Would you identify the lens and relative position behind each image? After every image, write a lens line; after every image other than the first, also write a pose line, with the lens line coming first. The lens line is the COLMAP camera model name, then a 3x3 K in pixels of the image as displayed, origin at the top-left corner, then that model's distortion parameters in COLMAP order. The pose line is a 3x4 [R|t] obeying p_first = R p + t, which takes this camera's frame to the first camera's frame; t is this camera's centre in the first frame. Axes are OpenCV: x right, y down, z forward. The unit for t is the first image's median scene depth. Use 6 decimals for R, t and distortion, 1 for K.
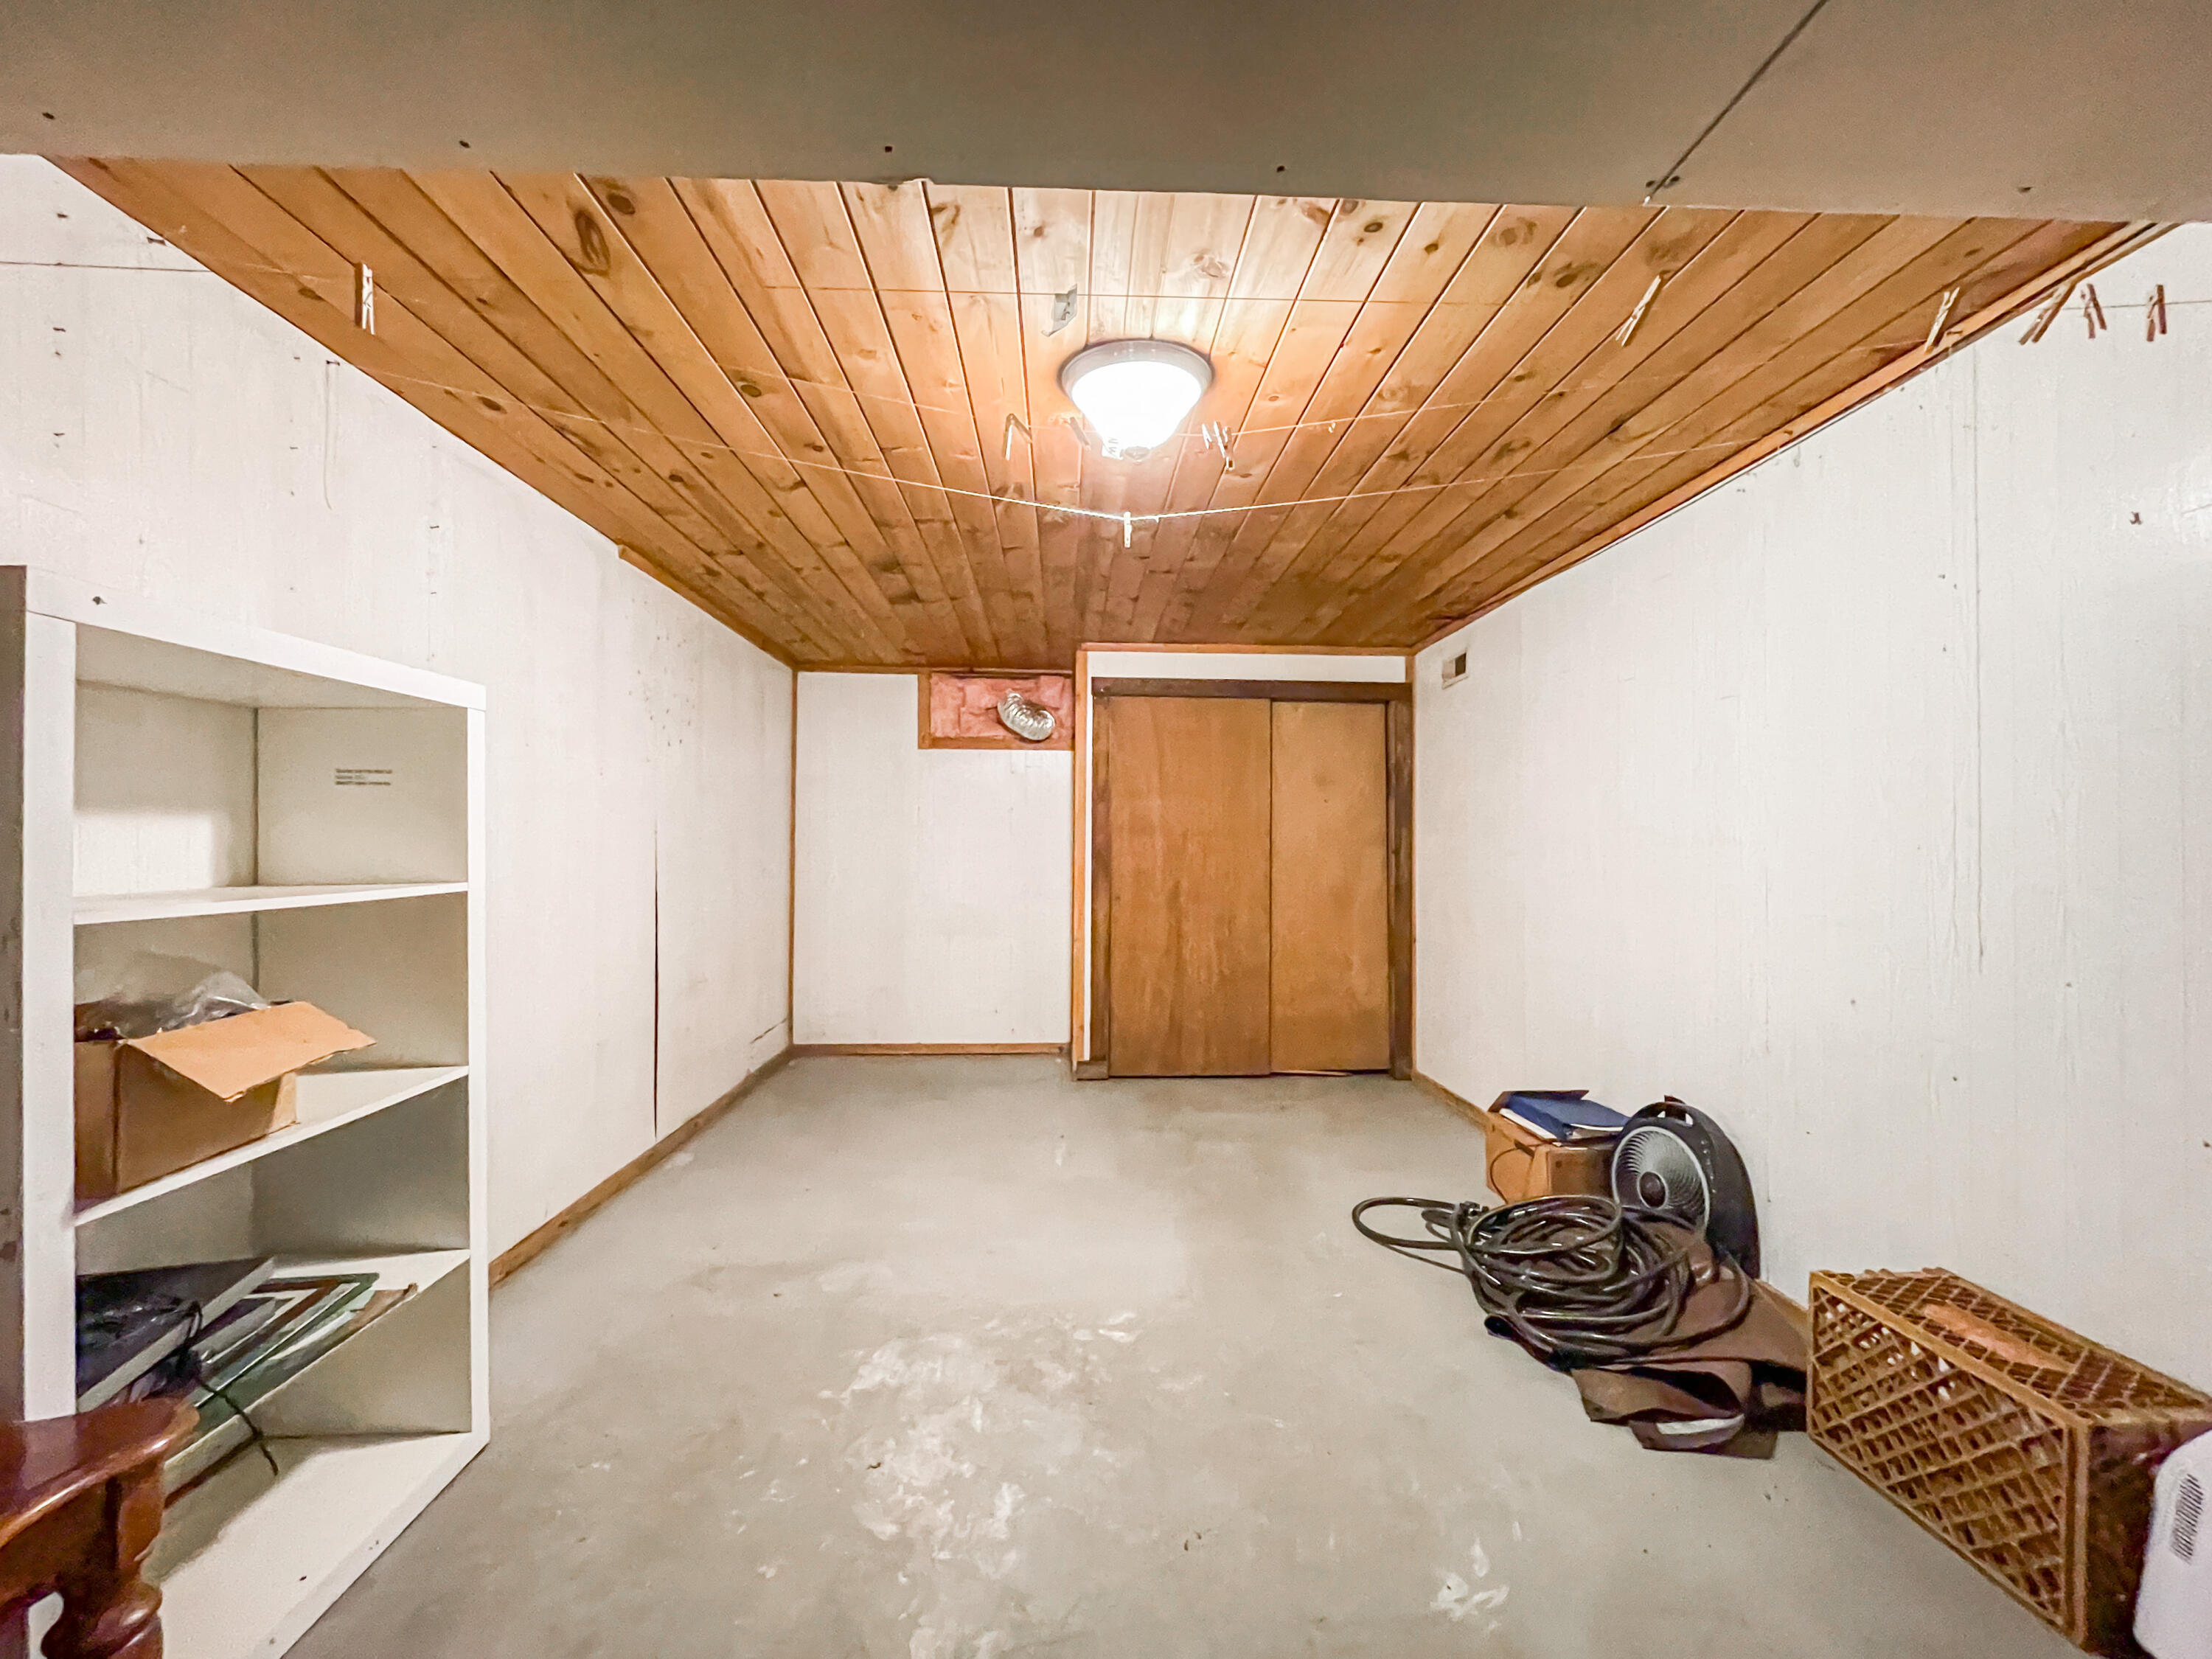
lens RADIAL K [[892.0, 0, 1109.0], [0, 892.0, 839.9], [0, 0, 1]] dist [-0.000138, -0.000034]
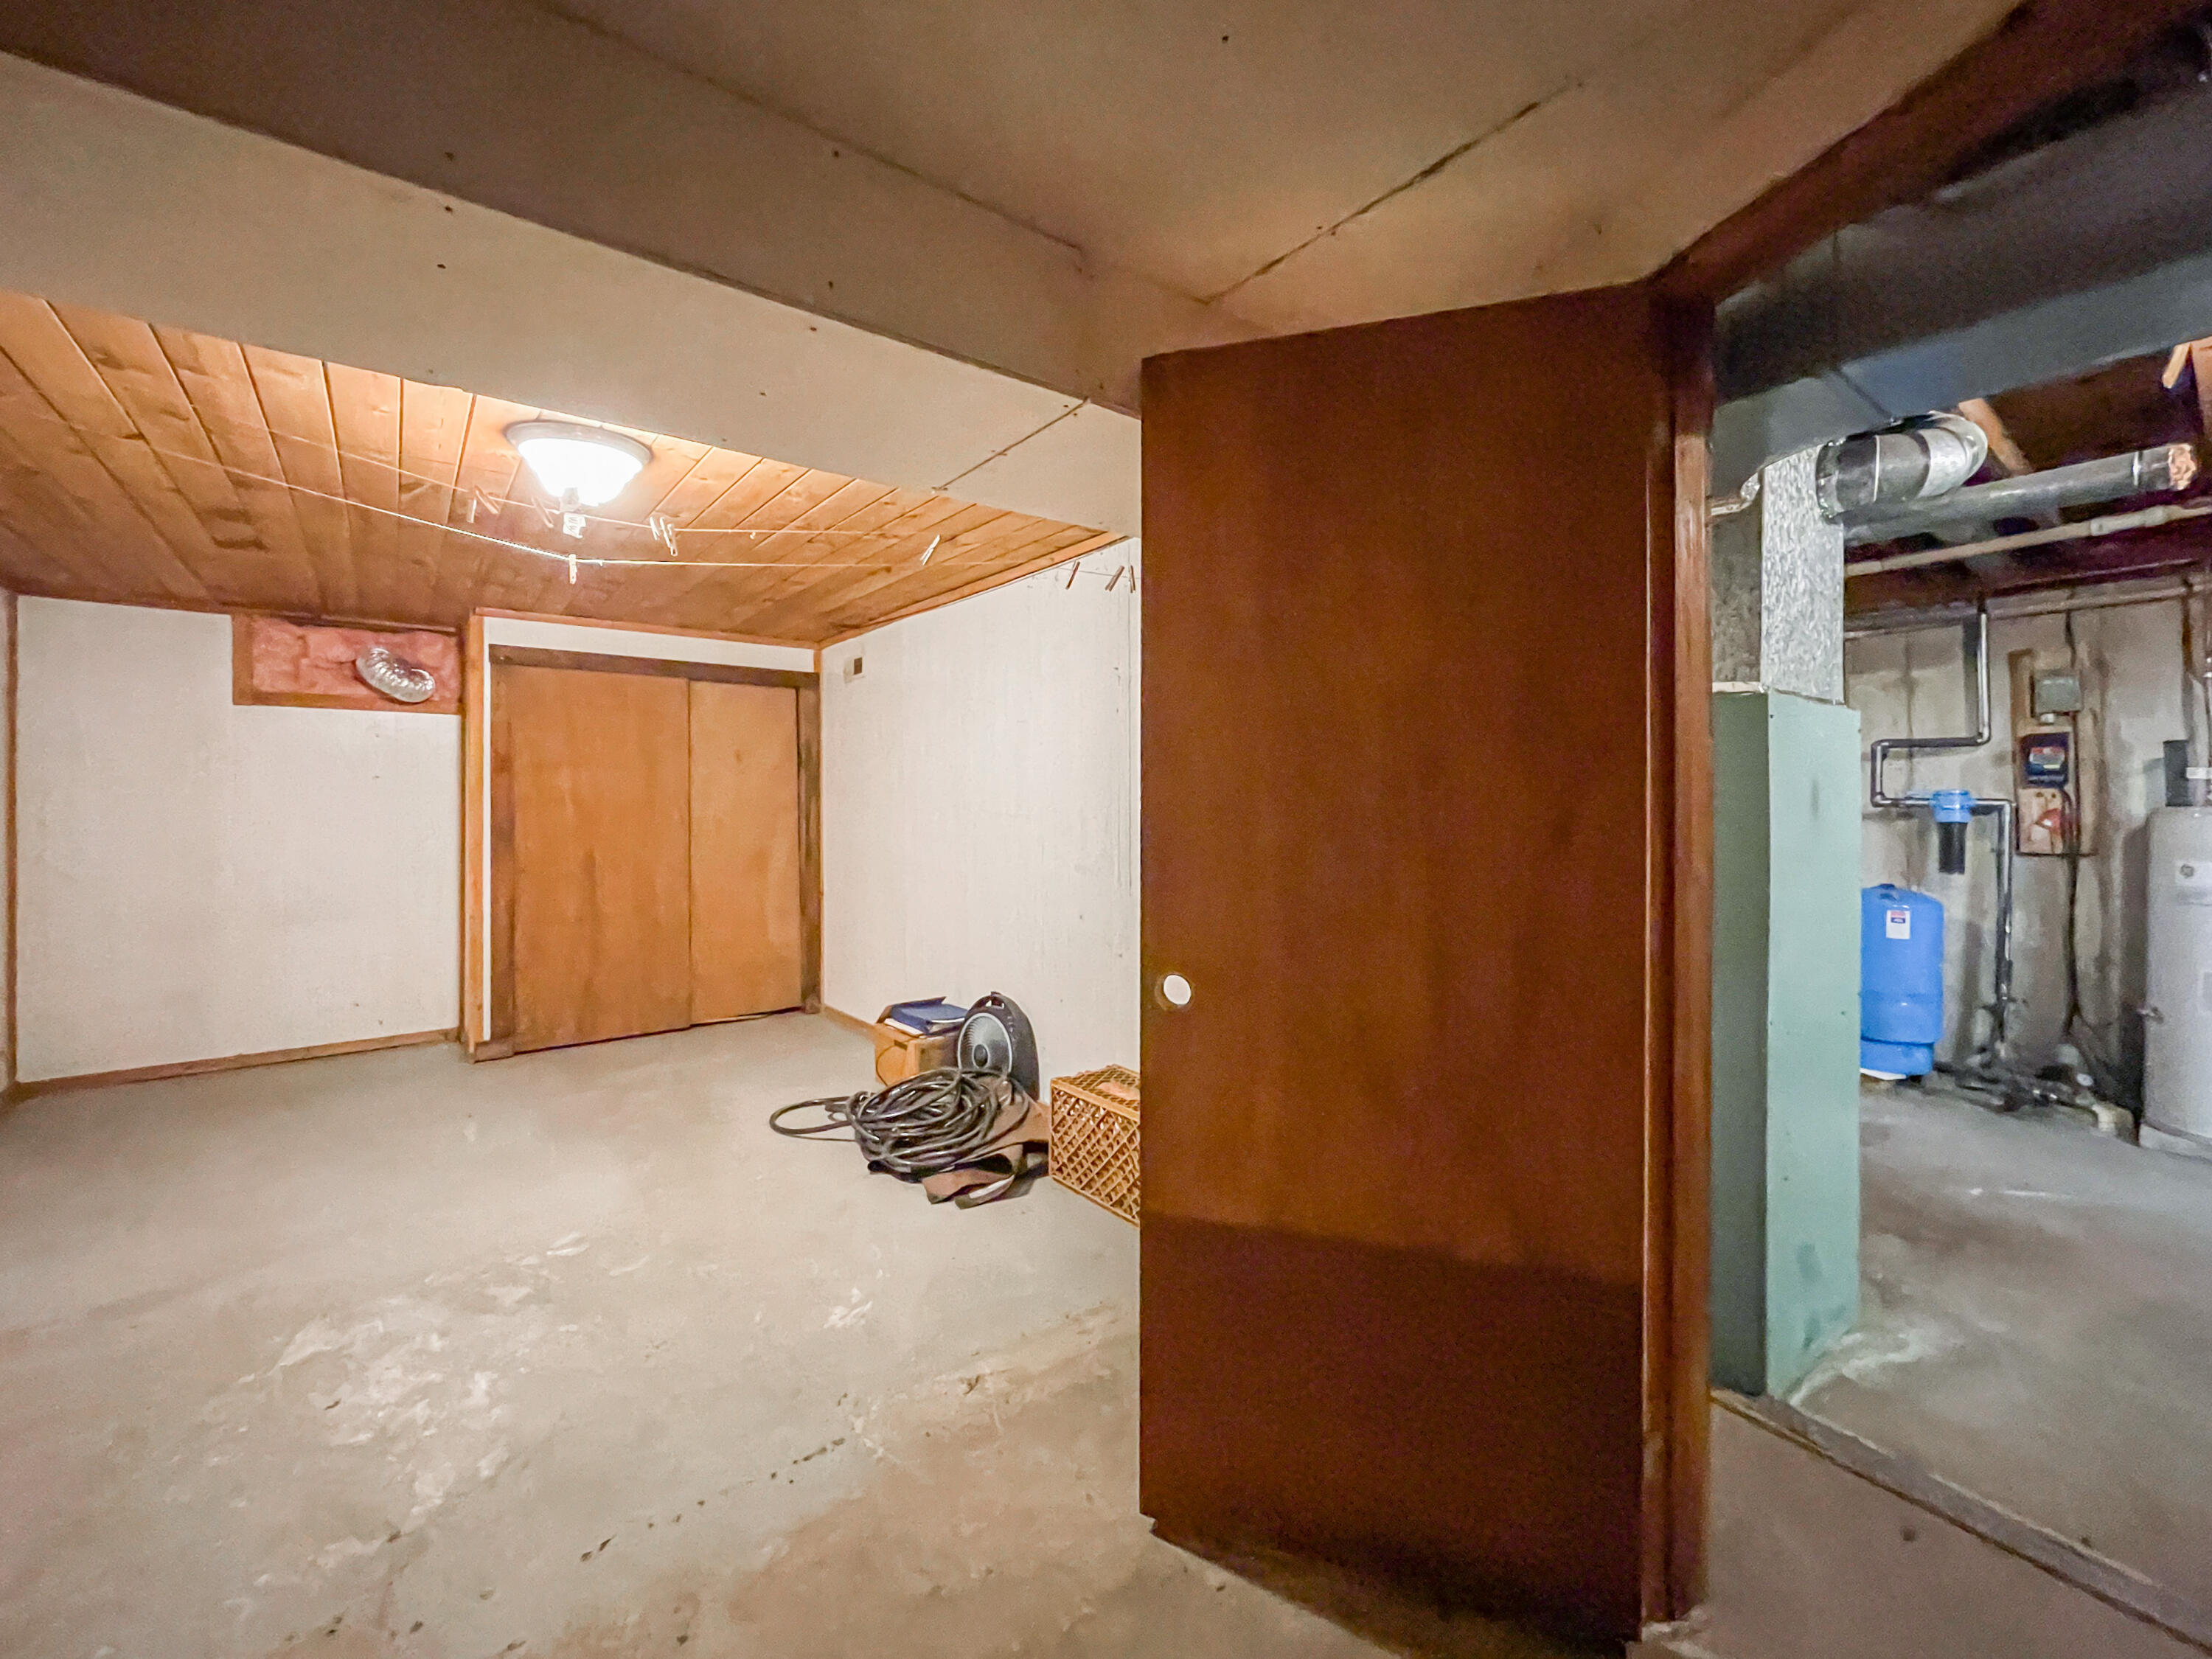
lens RADIAL K [[898.4, 0, 1097.8], [0, 898.4, 800.3], [0, 0, 1]] dist [-0.000901, -0.000112]
pose [[0.813617, -0.007402, 0.581355, -0.087343], [-0.000267, 0.999914, 0.013105, -0.045947], [-0.581402, -0.010818, 0.813545, -0.306950]]
